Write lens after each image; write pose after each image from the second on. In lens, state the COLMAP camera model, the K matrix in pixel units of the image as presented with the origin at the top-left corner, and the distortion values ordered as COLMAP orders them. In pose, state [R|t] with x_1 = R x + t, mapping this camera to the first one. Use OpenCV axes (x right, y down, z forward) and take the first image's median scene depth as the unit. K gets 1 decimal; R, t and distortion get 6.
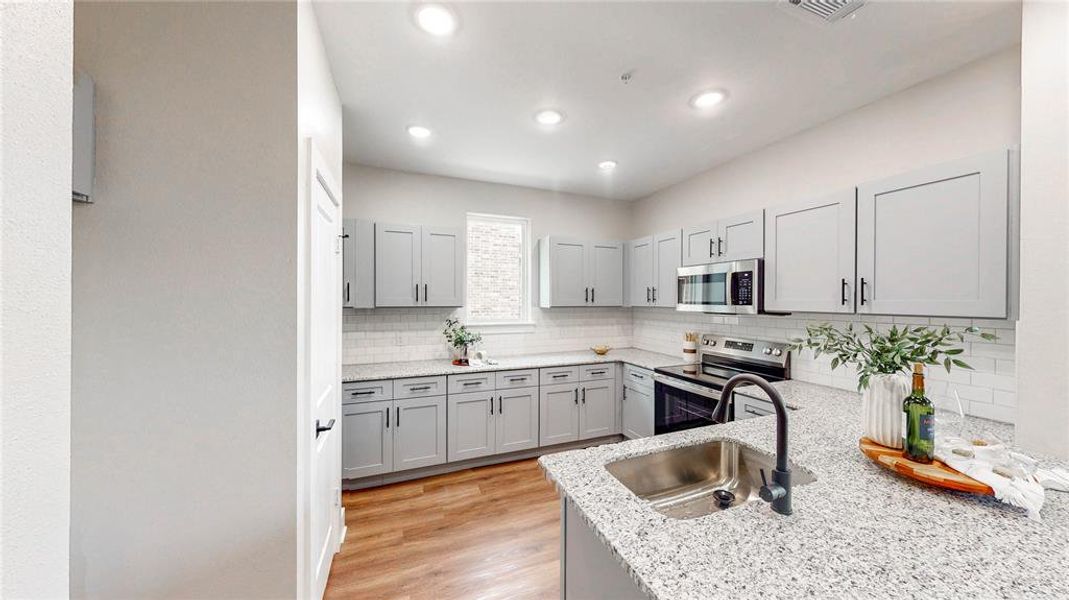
lens RADIAL K [[341.2, 0, 535.0], [0, 341.2, 301.9], [0, 0, 1]] dist [0.000514, 0.000014]
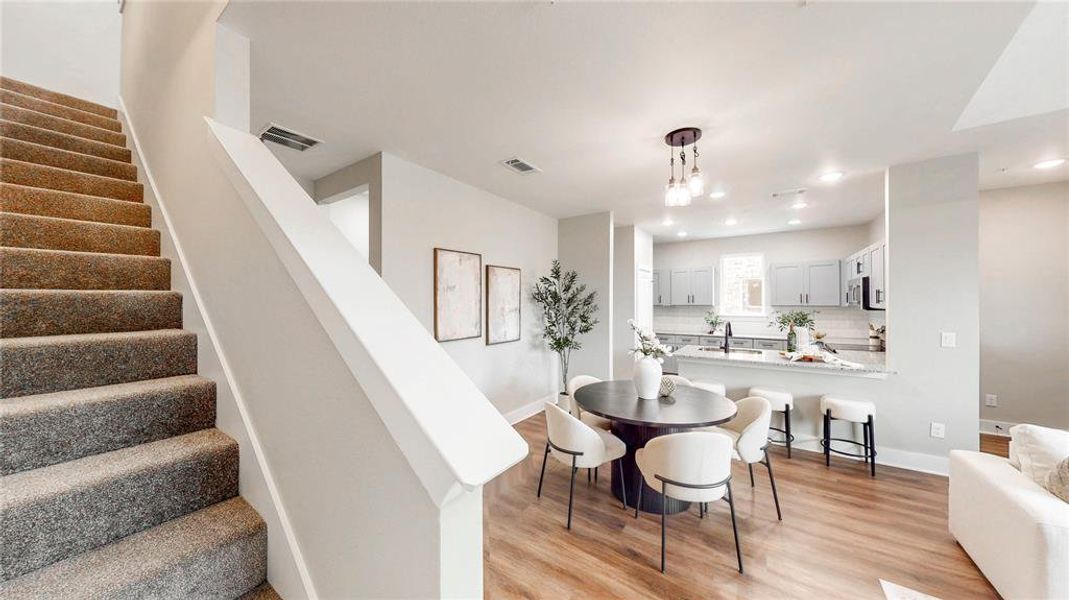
lens RADIAL K [[341.2, 0, 535.0], [0, 341.2, 301.9], [0, 0, 1]] dist [0.000514, 0.000014]
pose [[0.550493, -0.006369, -0.834815, 0.934068], [-0.000484, 0.999968, -0.007949, 0.010410], [0.834839, 0.004780, 0.550473, -1.026770]]
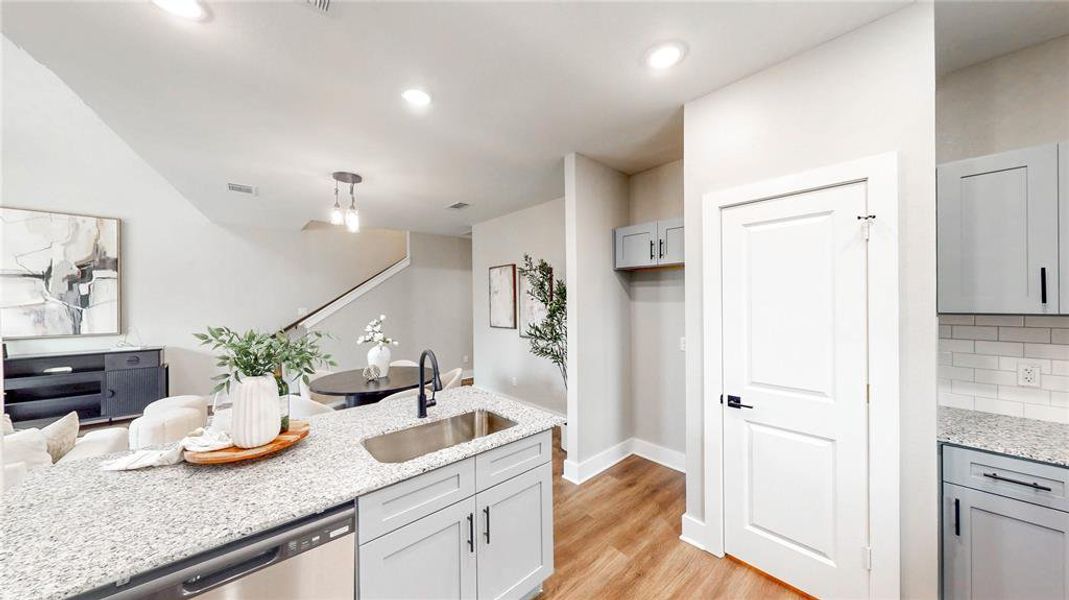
lens RADIAL K [[341.2, 0, 535.0], [0, 341.2, 301.9], [0, 0, 1]] dist [0.000514, 0.000014]
pose [[-0.940277, 0.005695, -0.340364, 0.253242], [0.003177, 0.999963, 0.007953, -0.008254], [0.340396, 0.006397, -0.940260, 0.955044]]
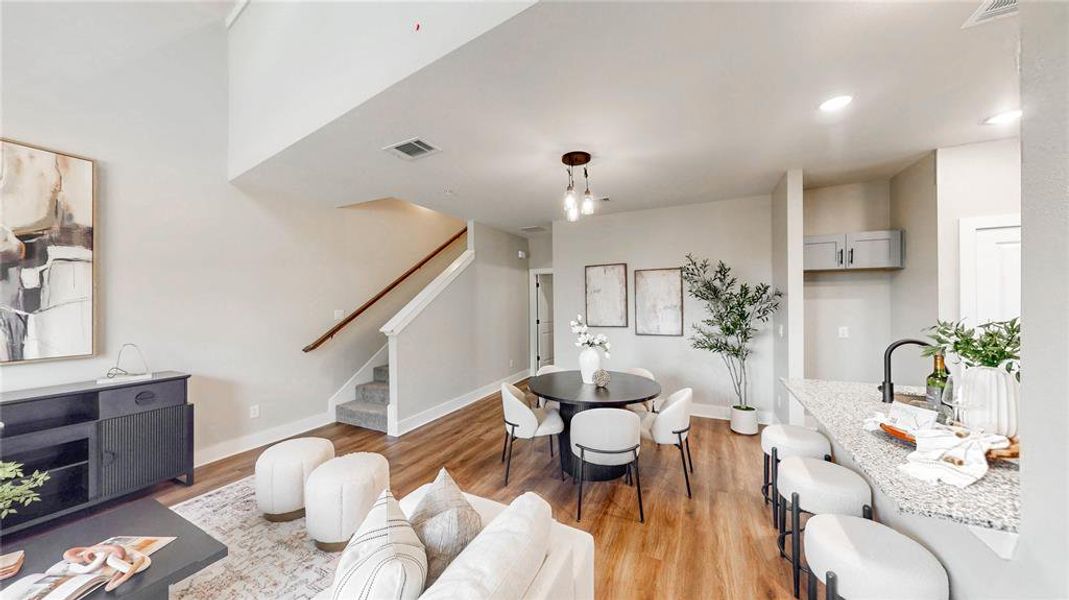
lens RADIAL K [[341.2, 0, 535.0], [0, 341.2, 301.9], [0, 0, 1]] dist [0.000514, 0.000014]
pose [[-0.745906, 0.006588, -0.666019, 1.167406], [0.005073, 0.999978, 0.004210, 0.000865], [0.666032, -0.000239, -0.745923, 0.361105]]
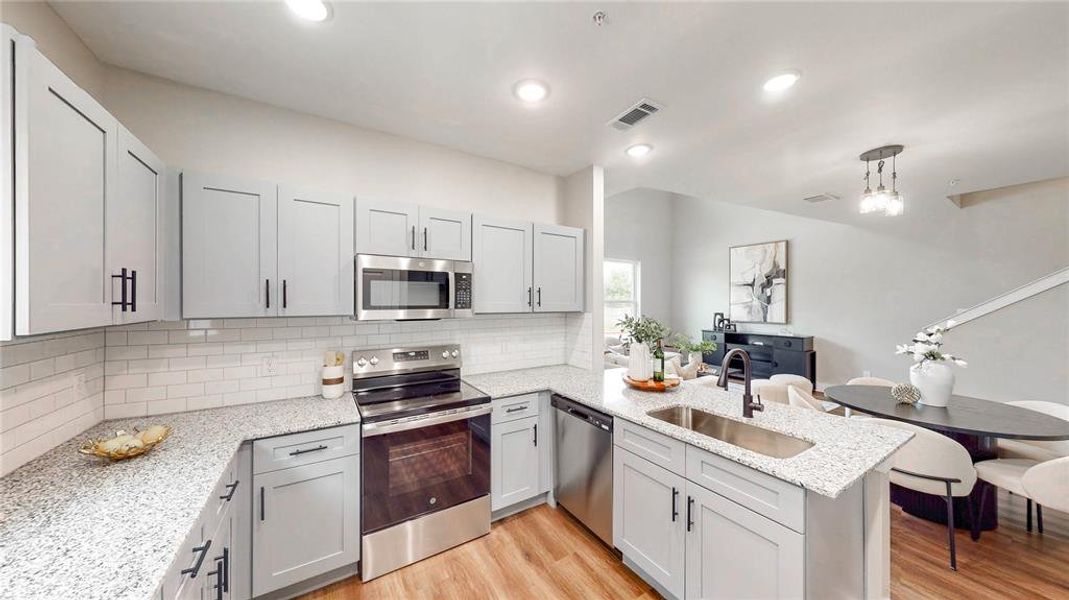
lens RADIAL K [[341.2, 0, 535.0], [0, 341.2, 301.9], [0, 0, 1]] dist [0.000514, 0.000014]
pose [[-0.178101, -0.000758, 0.984012, -0.290624], [0.006488, 0.999977, 0.001944, -0.007847], [-0.983991, 0.006730, -0.178092, 0.799302]]
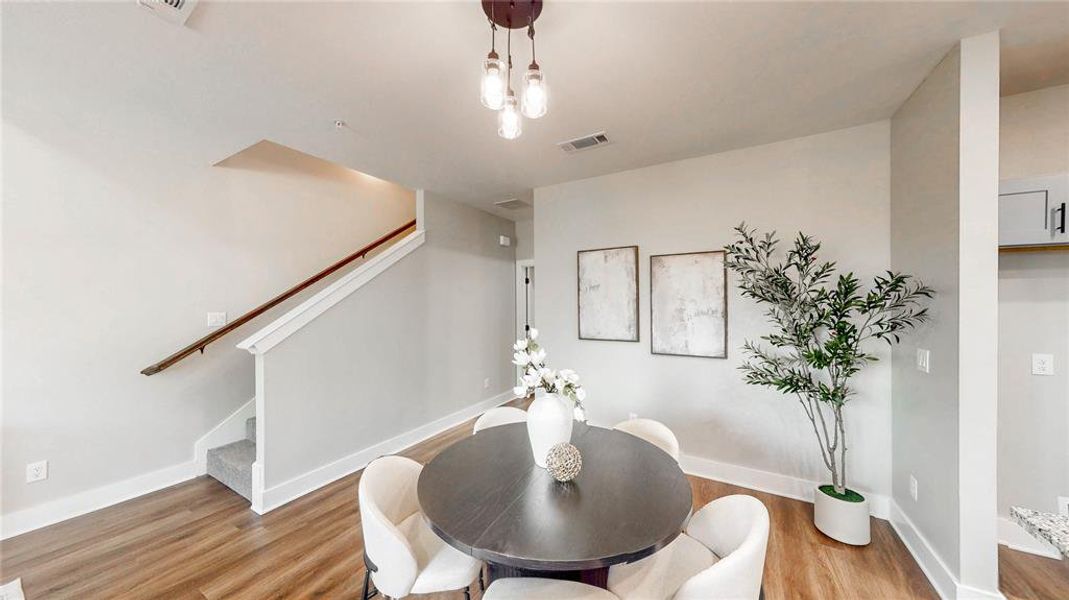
lens RADIAL K [[341.2, 0, 535.0], [0, 341.2, 301.9], [0, 0, 1]] dist [0.000514, 0.000014]
pose [[-0.790299, 0.001072, -0.612720, 0.696414], [-0.001924, 0.999989, 0.004232, -0.000042], [0.612718, 0.004523, -0.790289, 0.103888]]
